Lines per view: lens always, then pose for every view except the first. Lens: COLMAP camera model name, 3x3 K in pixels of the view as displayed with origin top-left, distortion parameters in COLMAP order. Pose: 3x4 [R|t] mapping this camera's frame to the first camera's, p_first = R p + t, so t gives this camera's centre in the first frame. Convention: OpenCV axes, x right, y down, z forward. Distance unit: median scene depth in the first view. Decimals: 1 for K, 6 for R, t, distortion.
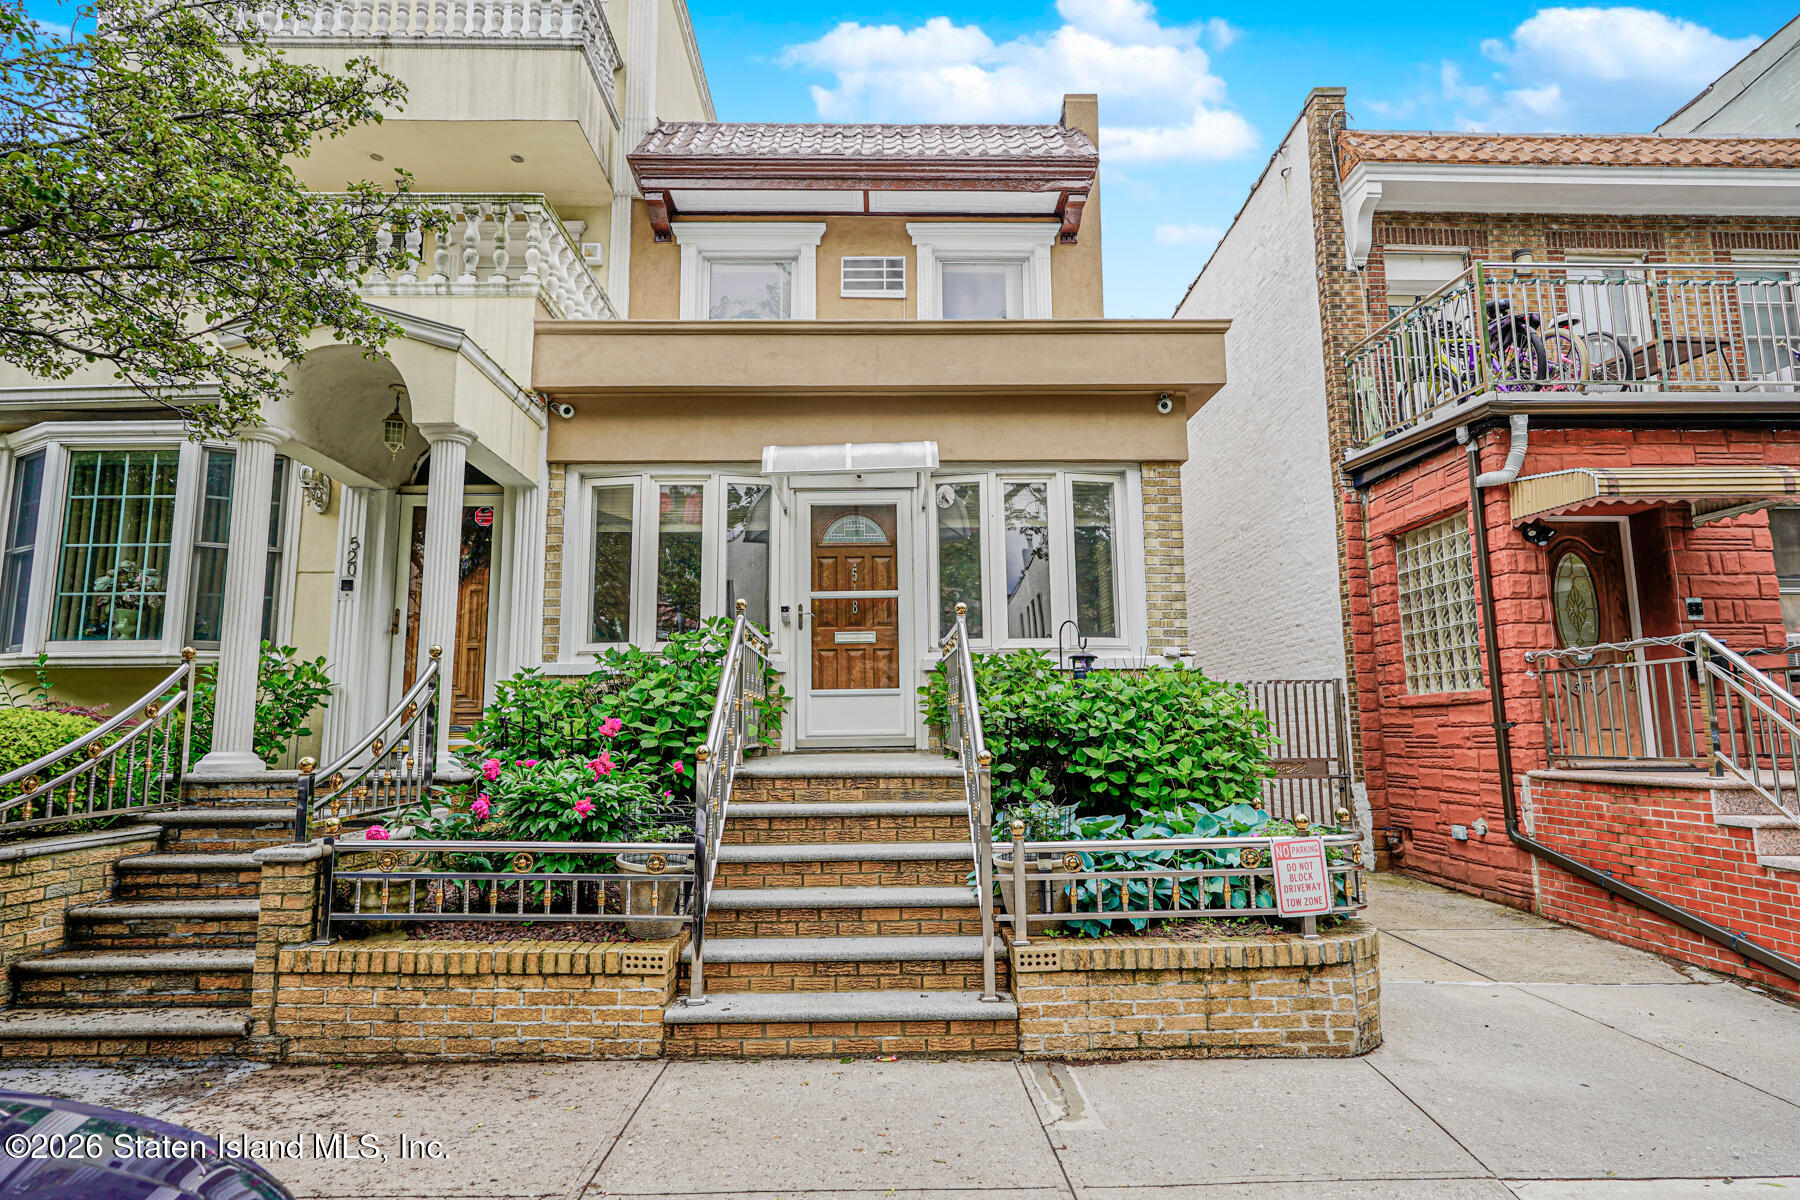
lens RADIAL K [[909.7, 0, 1007.9], [0, 909.7, 613.9], [0, 0, 1]] dist [-0.004429, 0.003494]
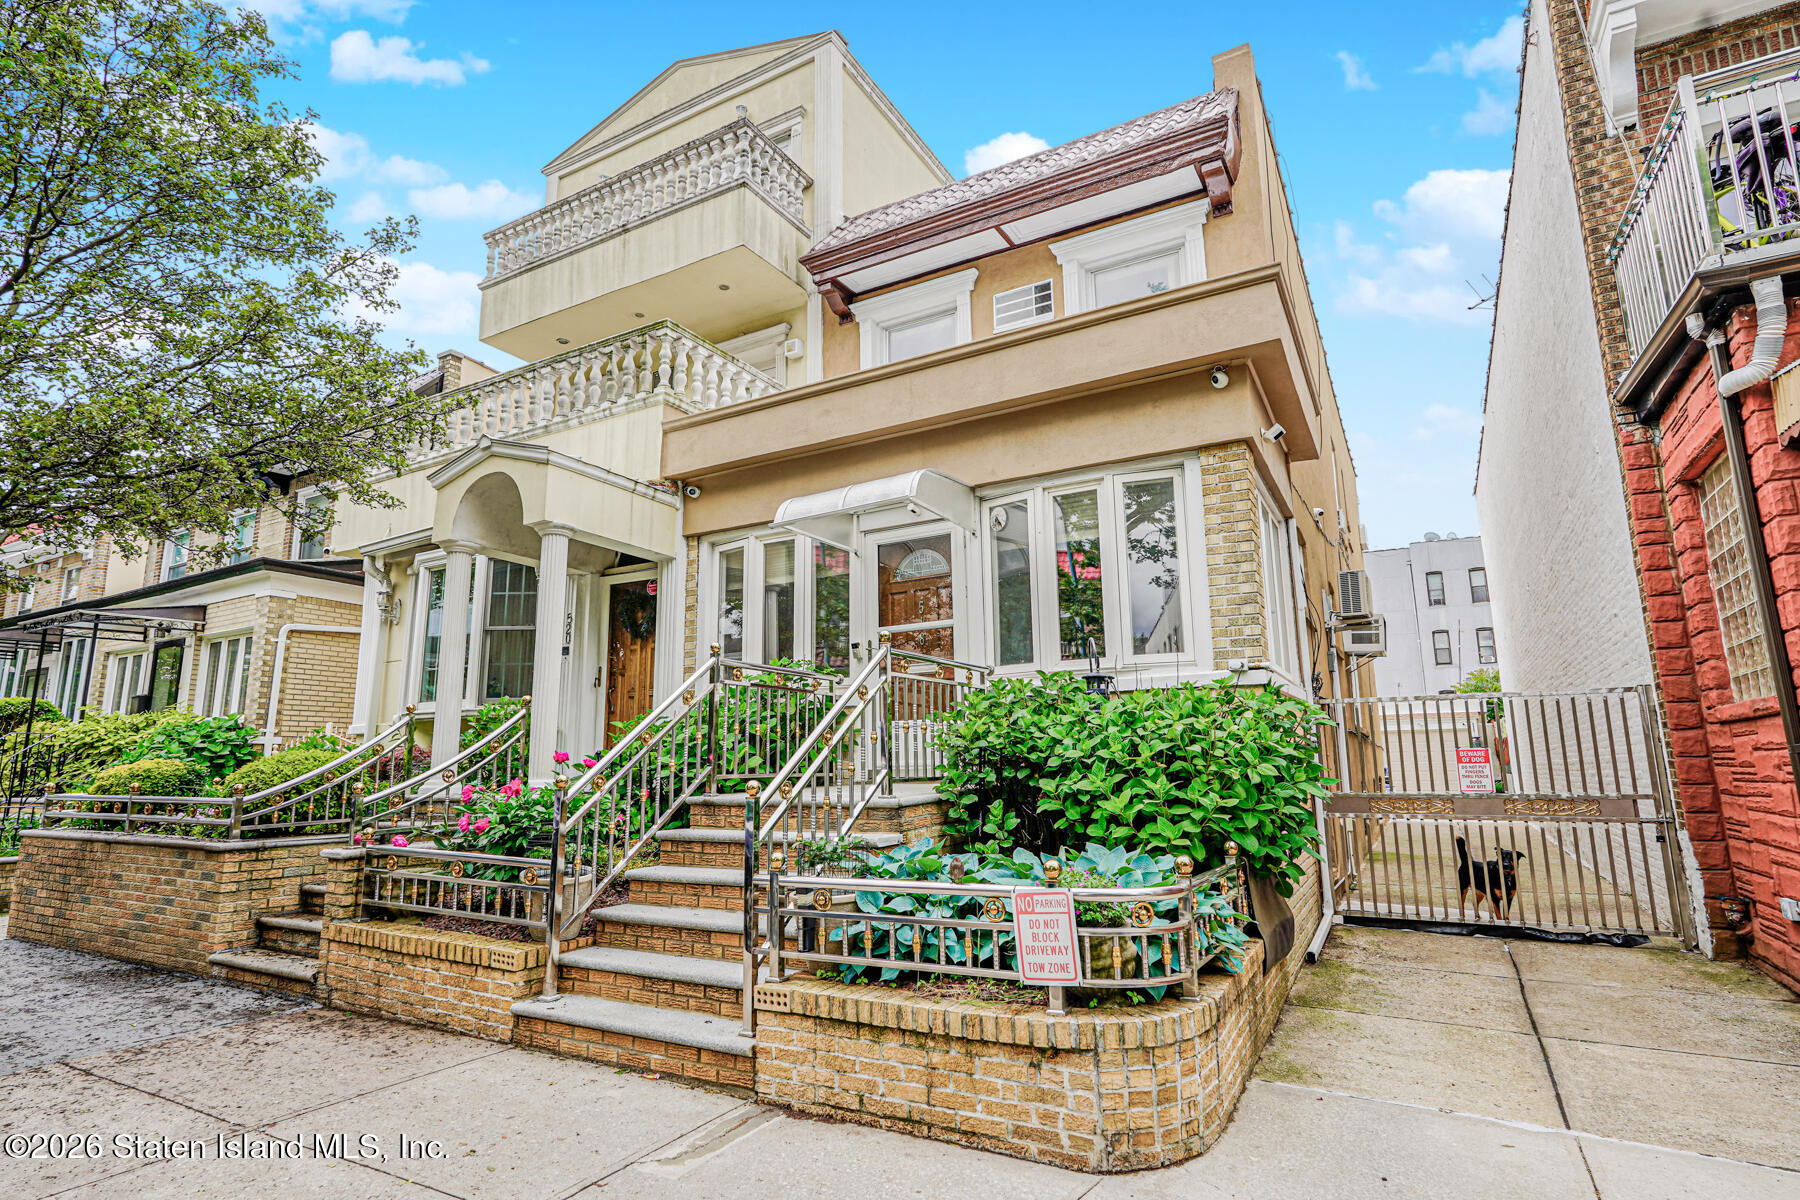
lens RADIAL K [[909.7, 0, 902.6], [0, 909.7, 605.8], [0, 0, 1]] dist [-0.004429, 0.003494]
pose [[0.863267, -0.090574, -0.496554, 0.340207], [0.069958, 0.995744, -0.060005, 0.016094], [0.499875, 0.017063, 0.865929, 0.113478]]
